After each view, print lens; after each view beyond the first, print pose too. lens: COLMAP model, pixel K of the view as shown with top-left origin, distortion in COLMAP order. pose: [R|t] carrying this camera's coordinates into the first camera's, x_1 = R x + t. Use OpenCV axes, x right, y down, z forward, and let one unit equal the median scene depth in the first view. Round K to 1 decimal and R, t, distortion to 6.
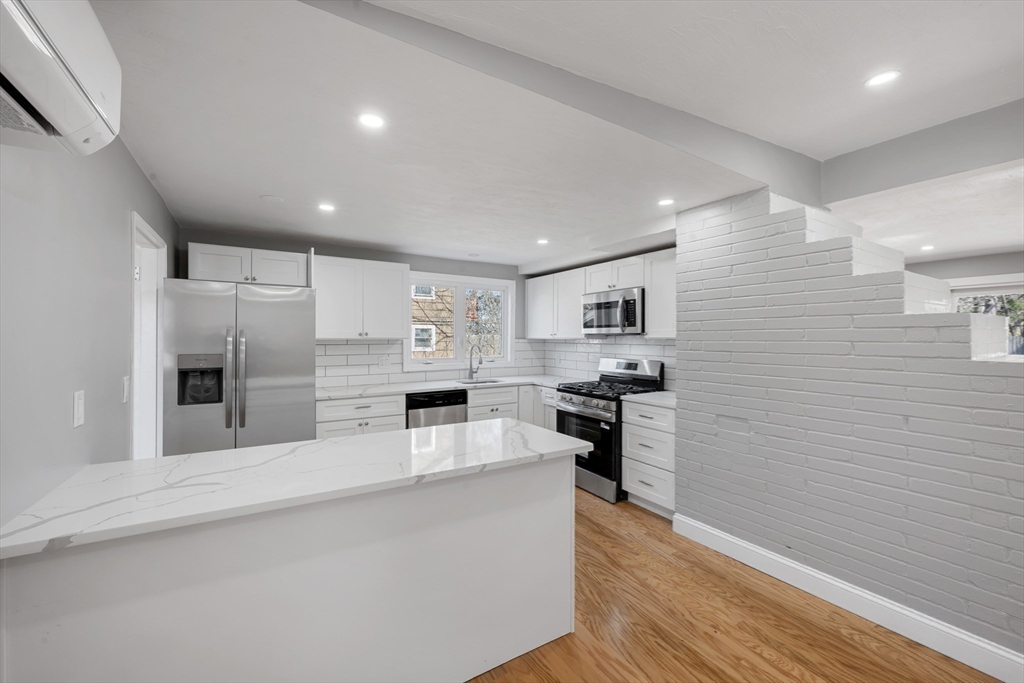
lens RADIAL K [[409.5, 0, 510.8], [0, 409.5, 337.5], [0, 0, 1]] dist [-0.000404, 0.000217]
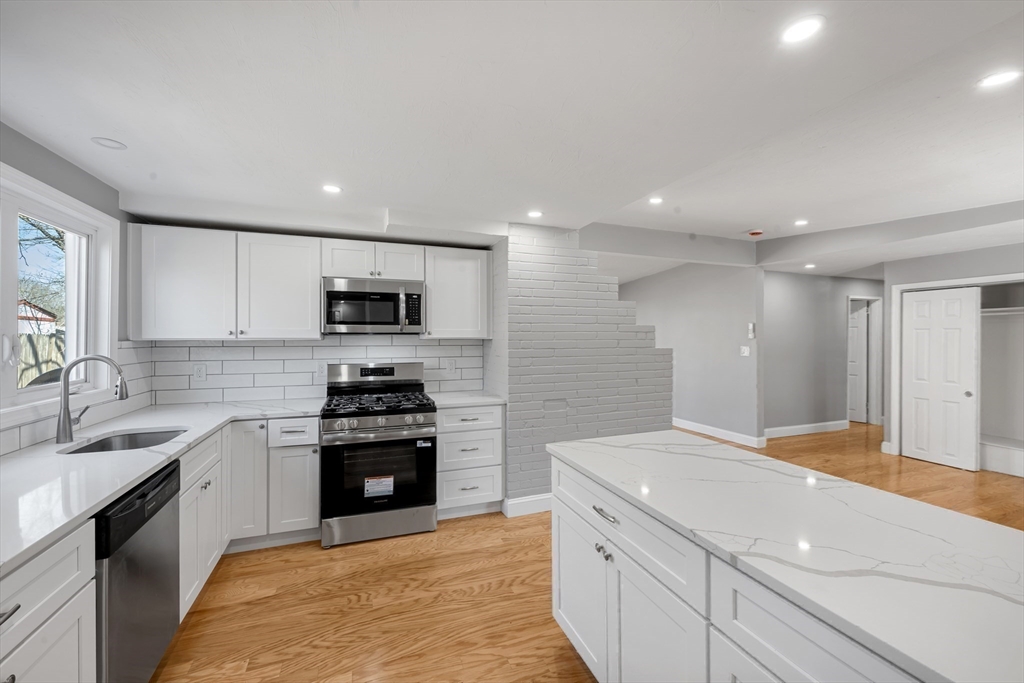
lens RADIAL K [[409.5, 0, 510.8], [0, 409.5, 337.5], [0, 0, 1]] dist [-0.000404, 0.000217]
pose [[0.190030, -0.002693, 0.981775, -0.505481], [0.000032, 0.999996, 0.002737, -0.002367], [-0.981778, -0.000489, 0.190029, 0.608700]]
